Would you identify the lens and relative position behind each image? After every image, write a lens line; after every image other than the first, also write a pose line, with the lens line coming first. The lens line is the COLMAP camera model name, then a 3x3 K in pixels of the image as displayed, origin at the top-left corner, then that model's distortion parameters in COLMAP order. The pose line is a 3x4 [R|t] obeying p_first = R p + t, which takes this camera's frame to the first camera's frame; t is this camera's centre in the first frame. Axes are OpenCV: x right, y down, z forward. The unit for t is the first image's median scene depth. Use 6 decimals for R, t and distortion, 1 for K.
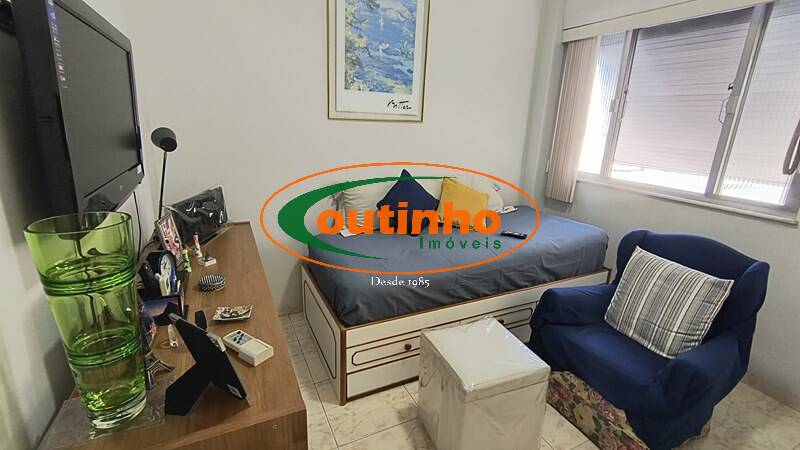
lens RADIAL K [[362.8, 0, 402.4], [0, 362.8, 219.5], [0, 0, 1]] dist [-0.000520, 0.000037]
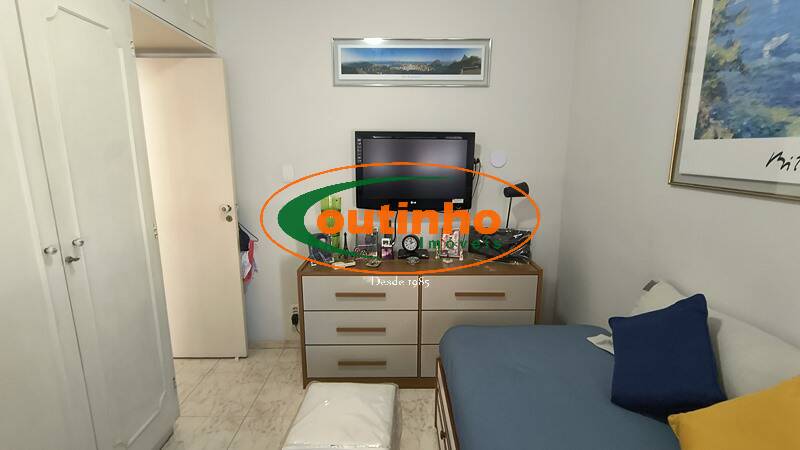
lens RADIAL K [[362.8, 0, 402.4], [0, 362.8, 219.5], [0, 0, 1]] dist [-0.000520, 0.000037]
pose [[-0.429293, 0.130351, -0.893709, 0.610565], [-0.255075, 0.931748, 0.258424, -0.264673], [0.866398, 0.338902, -0.366743, 0.839069]]
